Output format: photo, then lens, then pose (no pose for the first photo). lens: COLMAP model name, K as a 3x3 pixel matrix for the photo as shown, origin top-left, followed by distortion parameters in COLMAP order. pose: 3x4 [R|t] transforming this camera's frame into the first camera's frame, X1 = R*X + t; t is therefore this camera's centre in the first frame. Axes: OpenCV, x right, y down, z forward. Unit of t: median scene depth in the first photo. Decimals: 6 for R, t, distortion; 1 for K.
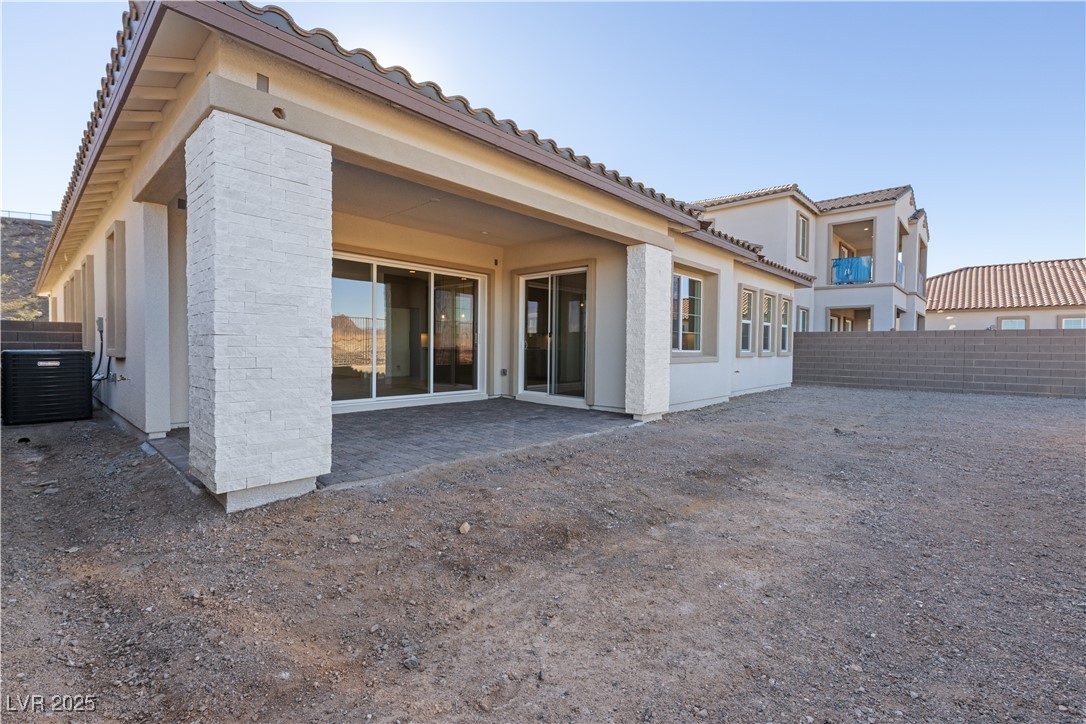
lens RADIAL K [[484.8, 0, 541.4], [0, 484.8, 357.6], [0, 0, 1]] dist [0.009886, -0.000434]
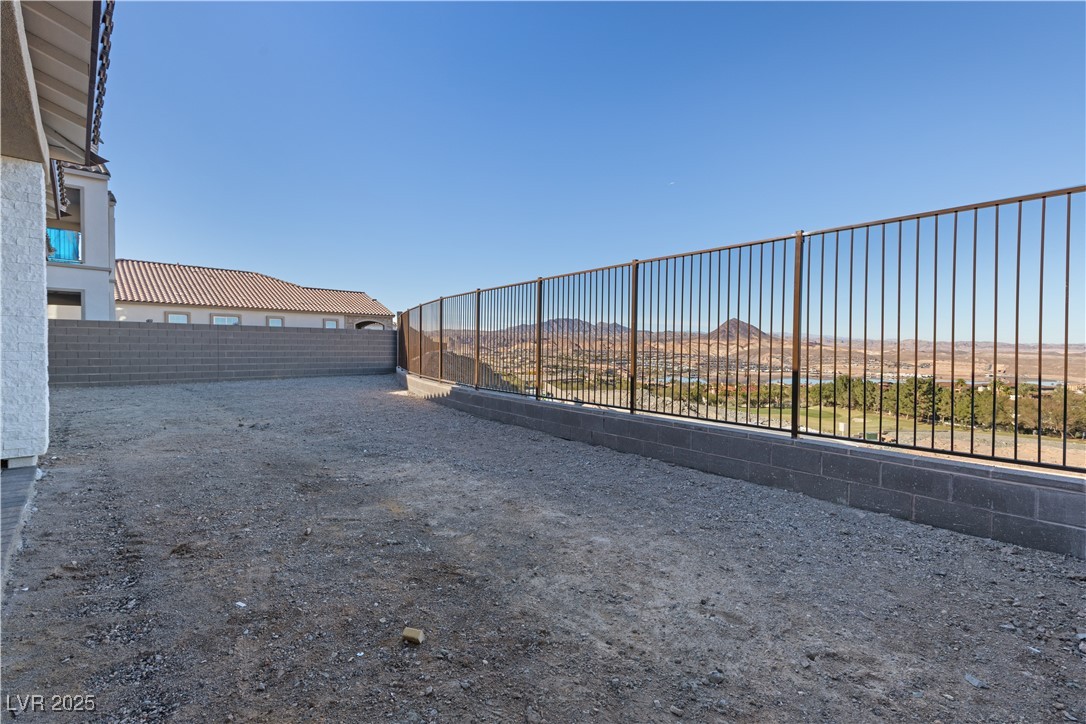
lens RADIAL K [[484.8, 0, 542.7], [0, 484.8, 359.5], [0, 0, 1]] dist [0.009886, -0.000434]
pose [[0.056613, -0.035851, 0.997752, -0.210008], [0.014049, 0.999285, 0.035109, -0.006091], [-0.998297, 0.012030, 0.057076, 0.219924]]
